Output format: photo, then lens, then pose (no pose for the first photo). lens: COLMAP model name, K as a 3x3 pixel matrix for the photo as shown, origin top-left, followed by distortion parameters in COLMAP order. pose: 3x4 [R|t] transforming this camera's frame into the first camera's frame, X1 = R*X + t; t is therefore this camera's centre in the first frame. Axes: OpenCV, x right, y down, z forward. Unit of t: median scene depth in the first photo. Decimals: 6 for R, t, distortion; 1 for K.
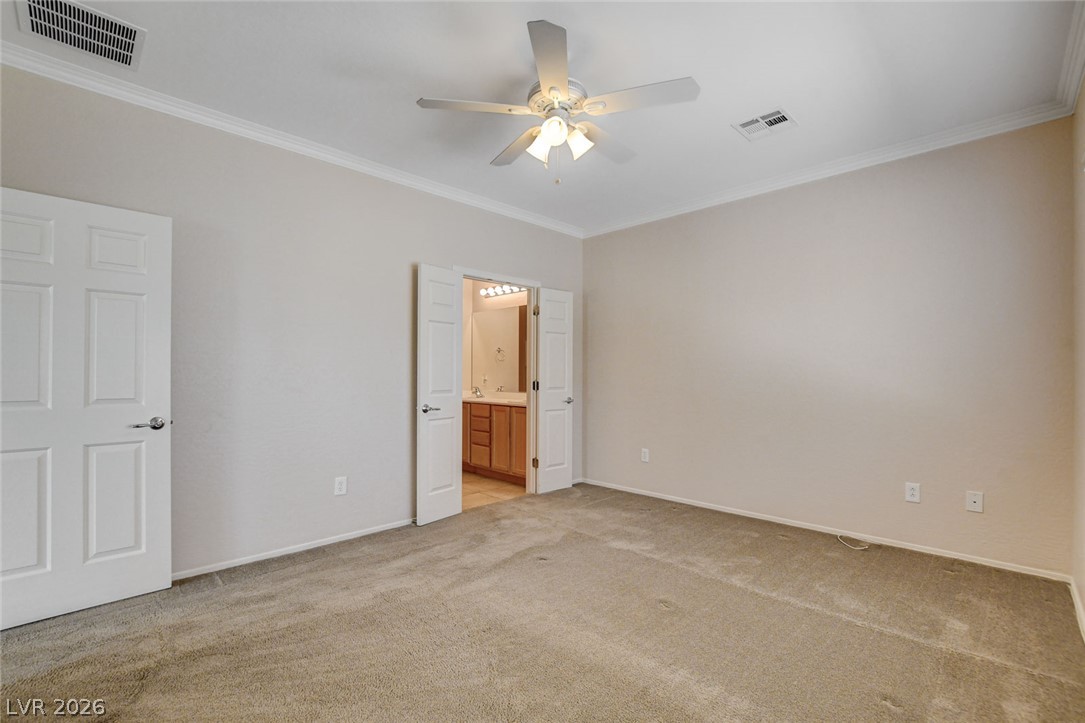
lens RADIAL K [[483.7, 0, 546.4], [0, 483.7, 368.5], [0, 0, 1]] dist [-0.021823, 0.001236]
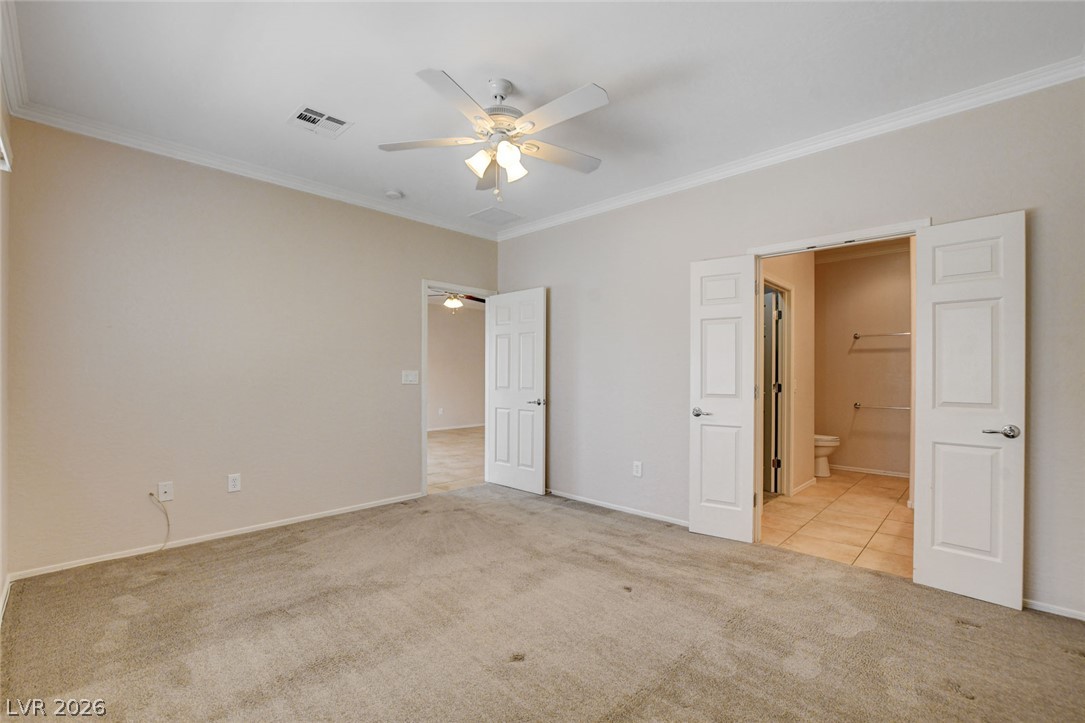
lens RADIAL K [[468.5, 0, 542.7], [0, 468.5, 372.9], [0, 0, 1]] dist [-0.040348, 0.000221]
pose [[0.003319, -0.005099, -0.999981, 0.721779], [0.003295, 0.999982, -0.005088, 0.009313], [0.999989, -0.003278, 0.003336, 0.745371]]
